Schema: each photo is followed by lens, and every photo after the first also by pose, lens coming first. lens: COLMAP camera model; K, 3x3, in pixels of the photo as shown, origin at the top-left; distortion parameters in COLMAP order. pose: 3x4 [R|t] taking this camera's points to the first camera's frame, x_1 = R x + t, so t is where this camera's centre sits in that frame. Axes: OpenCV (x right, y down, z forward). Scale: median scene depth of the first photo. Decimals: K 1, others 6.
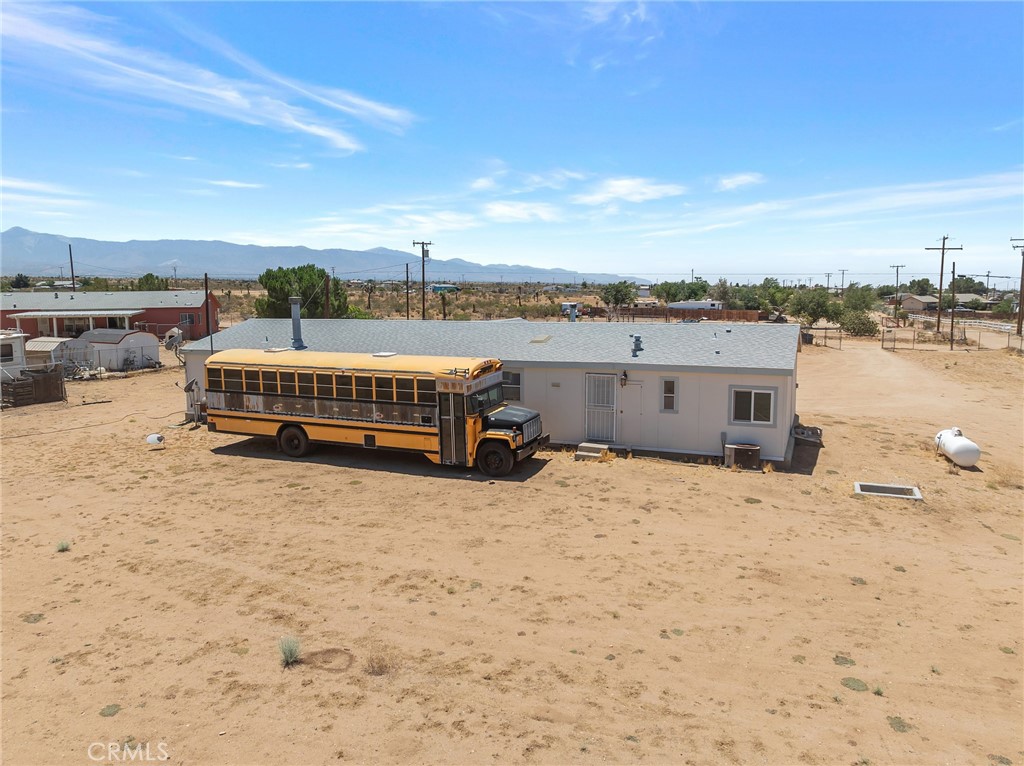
lens RADIAL K [[724.4, 0, 516.2], [0, 724.4, 375.3], [0, 0, 1]] dist [-0.057467, 0.029379]
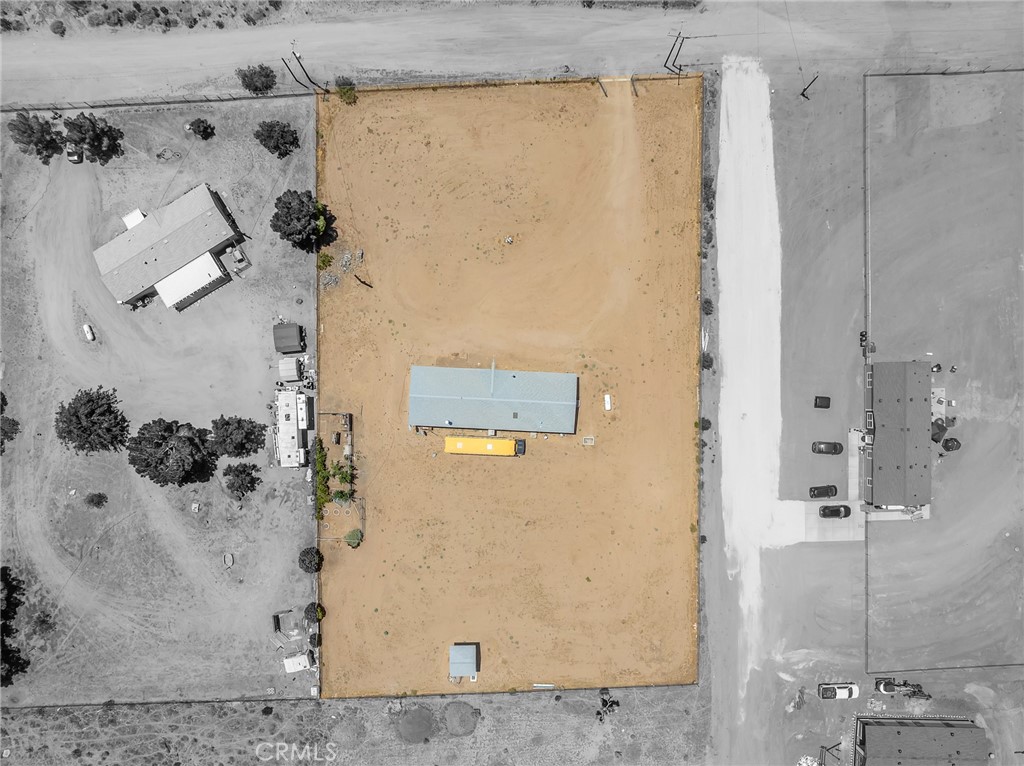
lens RADIAL K [[724.4, 0, 507.8], [0, 724.4, 383.4], [0, 0, 1]] dist [-0.057467, 0.029379]
pose [[0.938135, -0.346232, 0.005086, 0.043816], [0.039205, 0.120800, 0.991902, -4.890706], [-0.344042, -0.930339, 0.126901, 0.800835]]
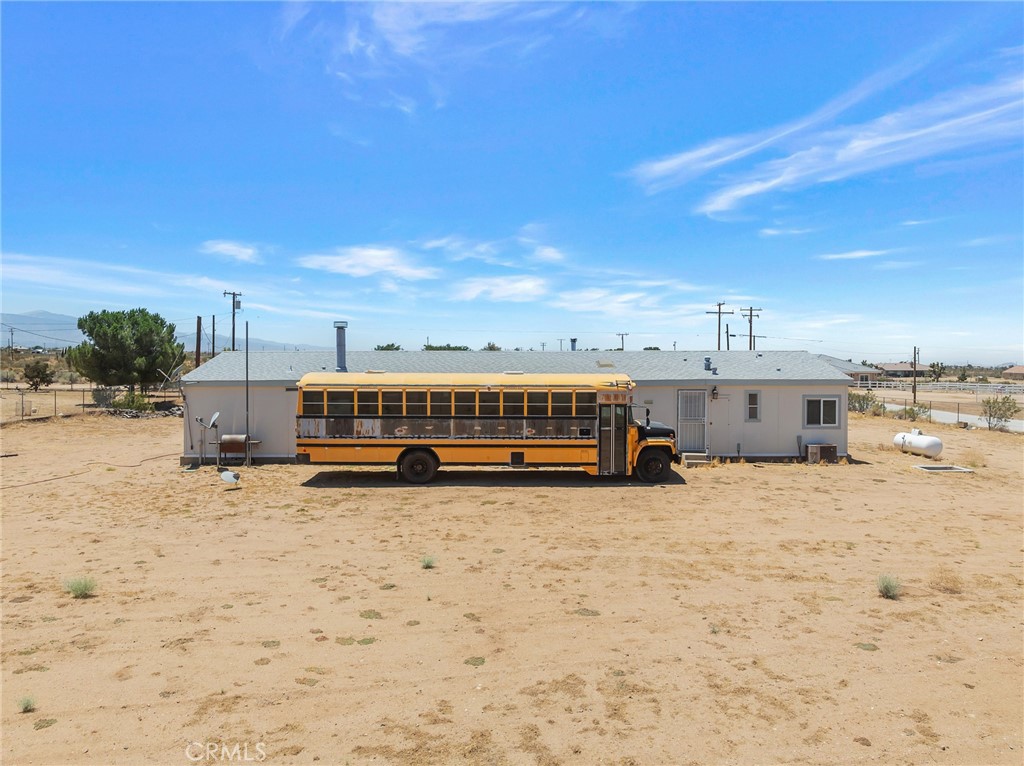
lens RADIAL K [[724.4, 0, 513.3], [0, 724.4, 383.6], [0, 0, 1]] dist [-0.057467, 0.029379]
pose [[0.919479, -0.006457, 0.393085, -0.605851], [0.040401, 0.996123, -0.078142, 0.067572], [-0.391057, 0.087731, 0.916176, 0.099969]]
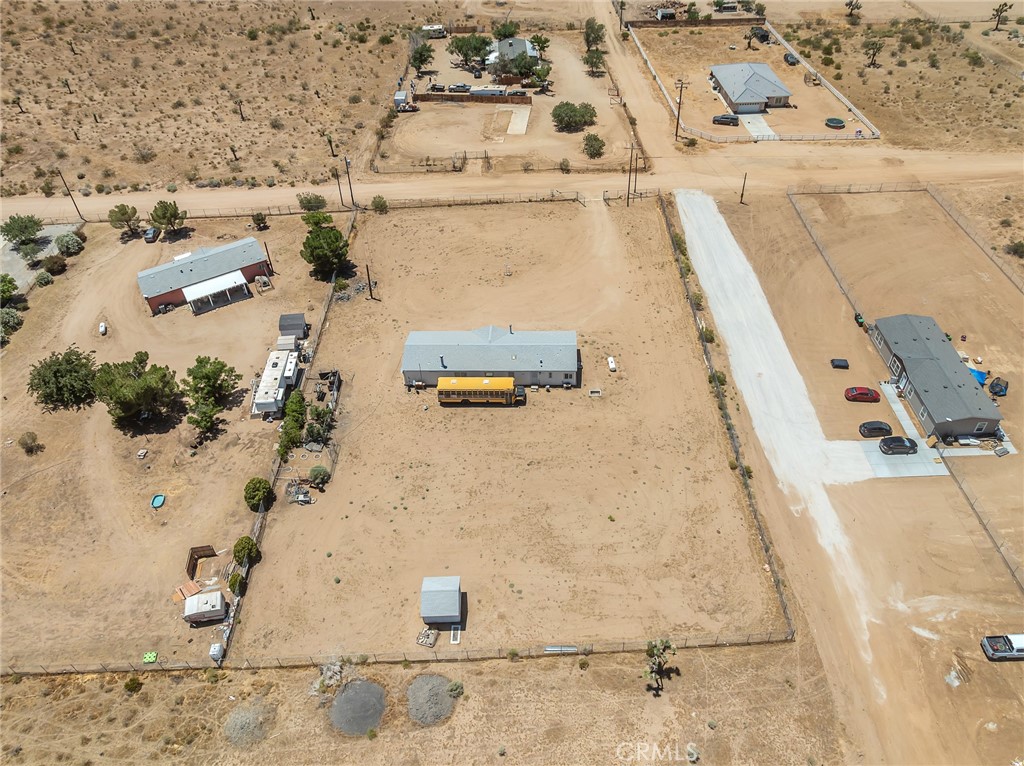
lens RADIAL K [[724.4, 0, 513.1], [0, 724.4, 375.1], [0, 0, 1]] dist [-0.057467, 0.029379]
pose [[0.935990, -0.251554, 0.246259, -1.125310], [0.067837, 0.815323, 0.575018, -2.612737], [-0.345429, -0.521506, 0.780199, -2.451104]]
